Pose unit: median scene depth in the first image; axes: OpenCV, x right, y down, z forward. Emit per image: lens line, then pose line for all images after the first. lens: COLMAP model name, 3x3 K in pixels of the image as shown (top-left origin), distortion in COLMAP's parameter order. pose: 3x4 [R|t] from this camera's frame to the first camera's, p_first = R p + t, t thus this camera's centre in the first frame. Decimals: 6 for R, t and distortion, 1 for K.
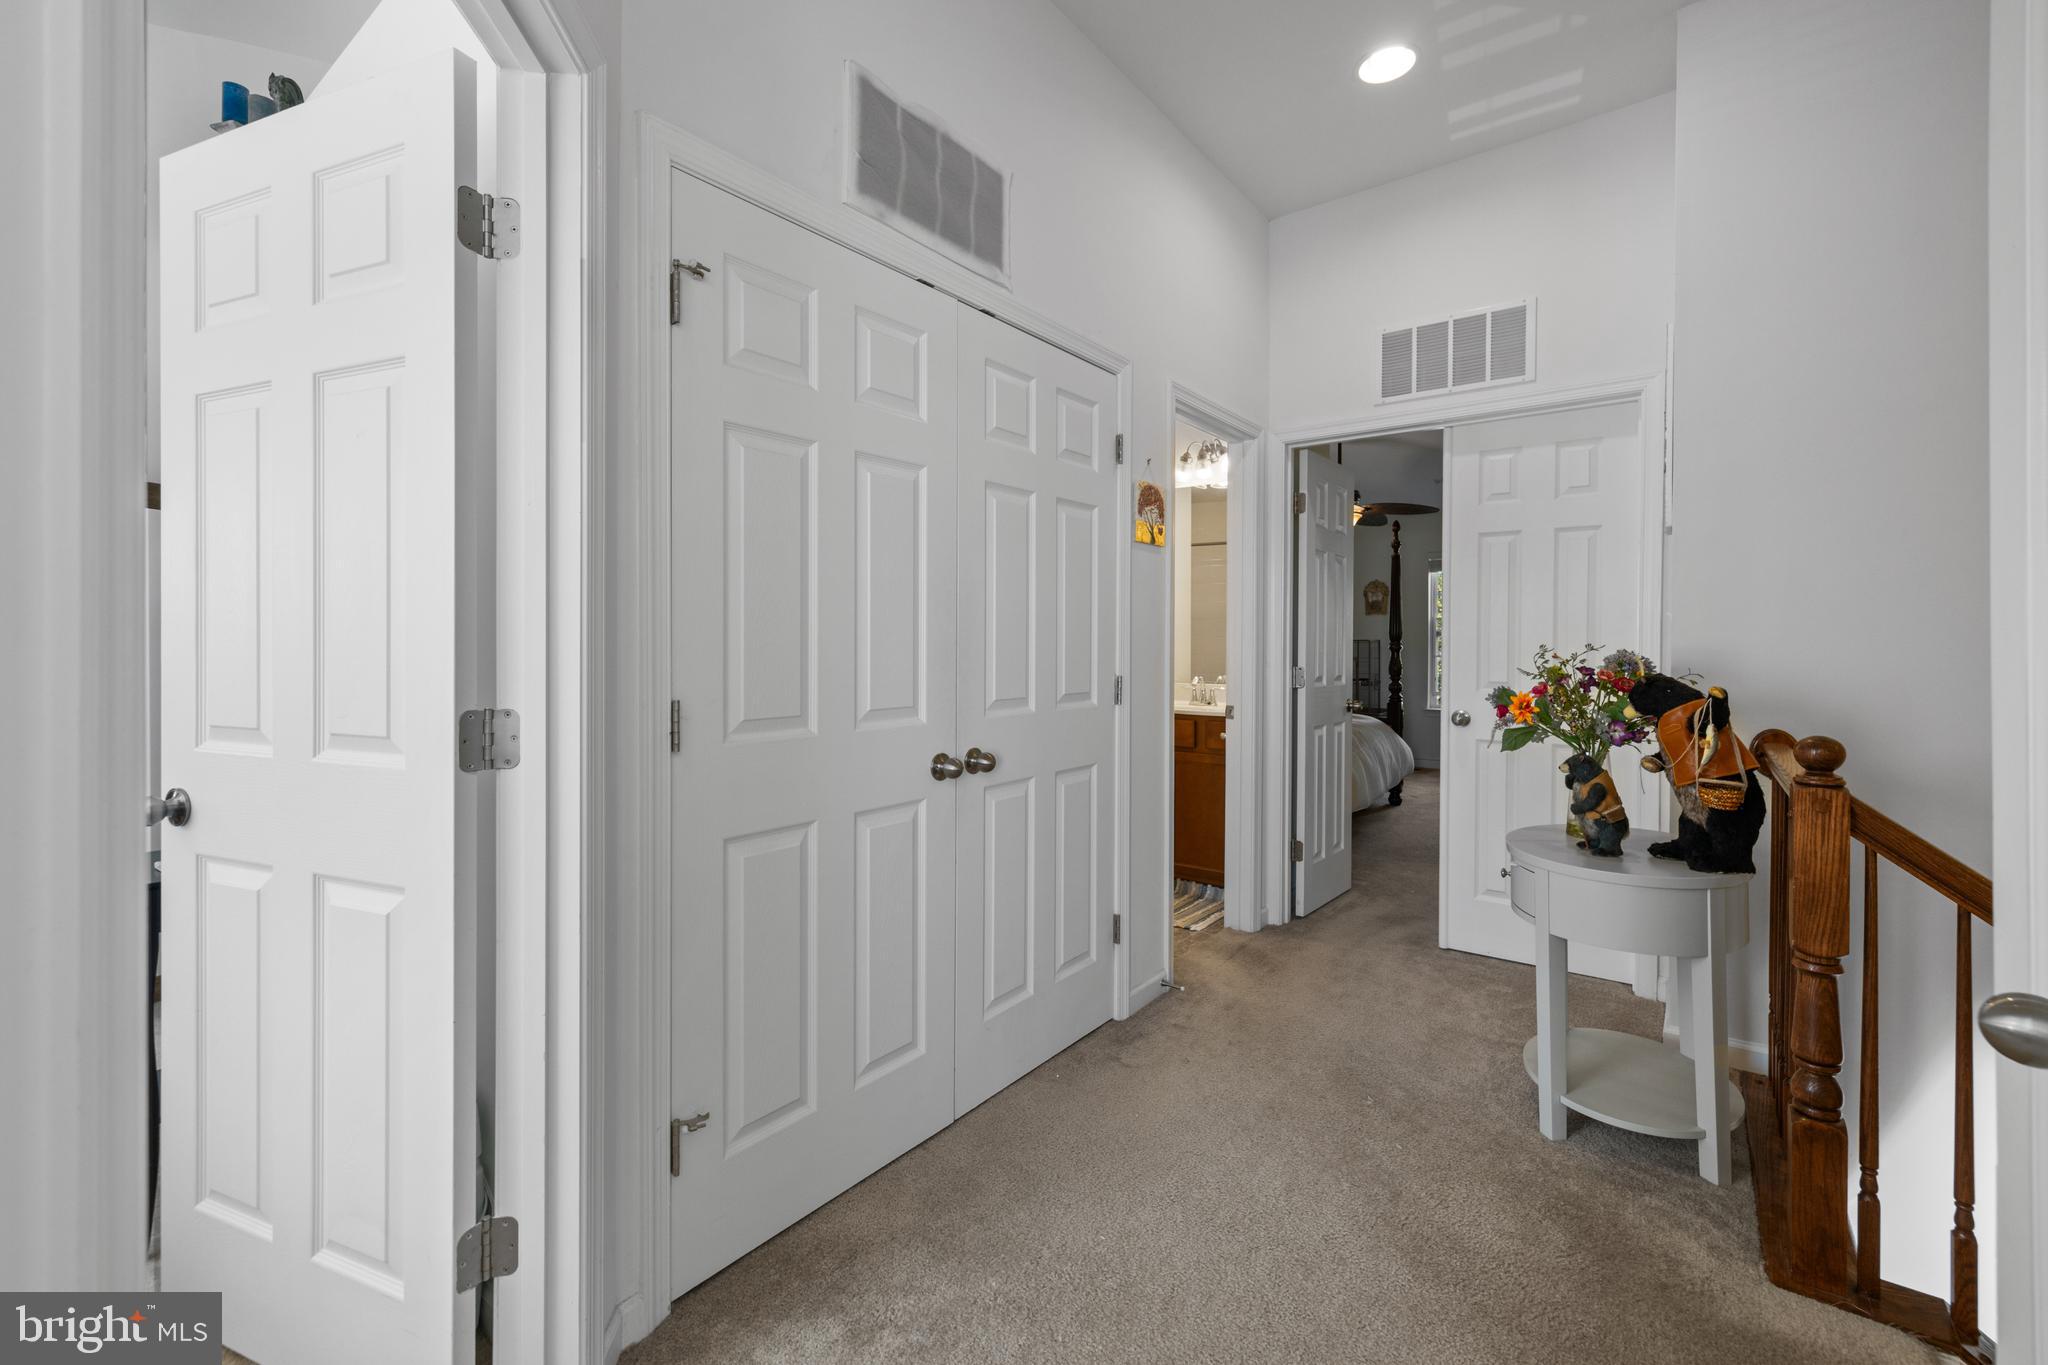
lens RADIAL K [[861.6, 0, 1011.9], [0, 861.6, 667.3], [0, 0, 1]] dist [0.001039, 0.000069]
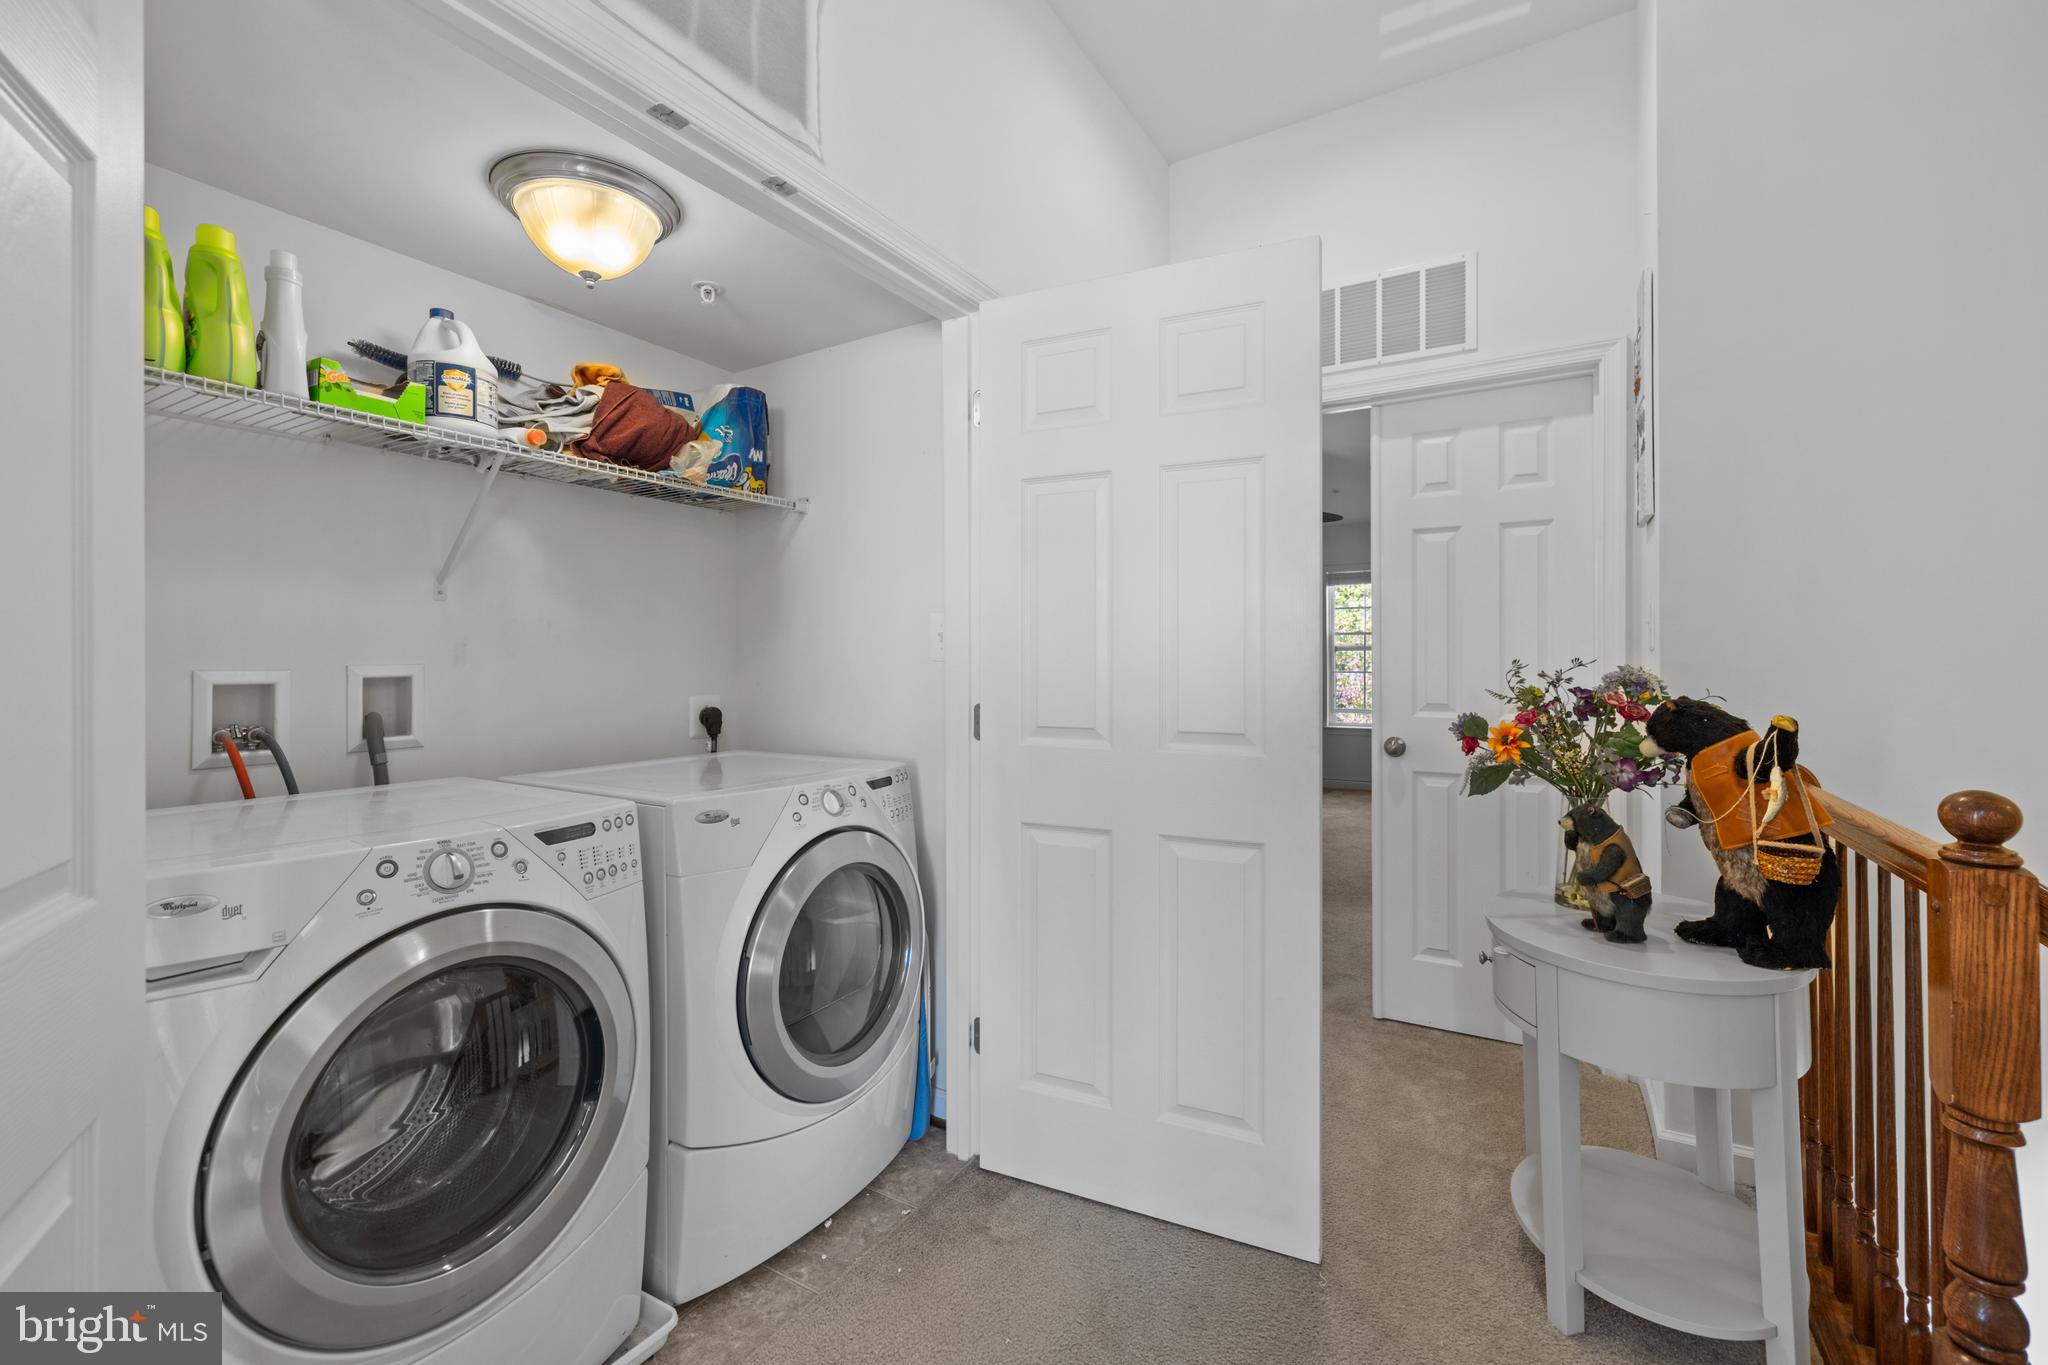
lens RADIAL K [[912.8, 0, 1009.2], [0, 912.8, 687.1], [0, 0, 1]] dist [0.000172, -0.000107]
pose [[0.992840, -0.009281, 0.119091, 0.064994], [0.009168, 0.999957, 0.001496, -0.007614], [-0.119100, -0.000393, 0.992882, 0.271123]]
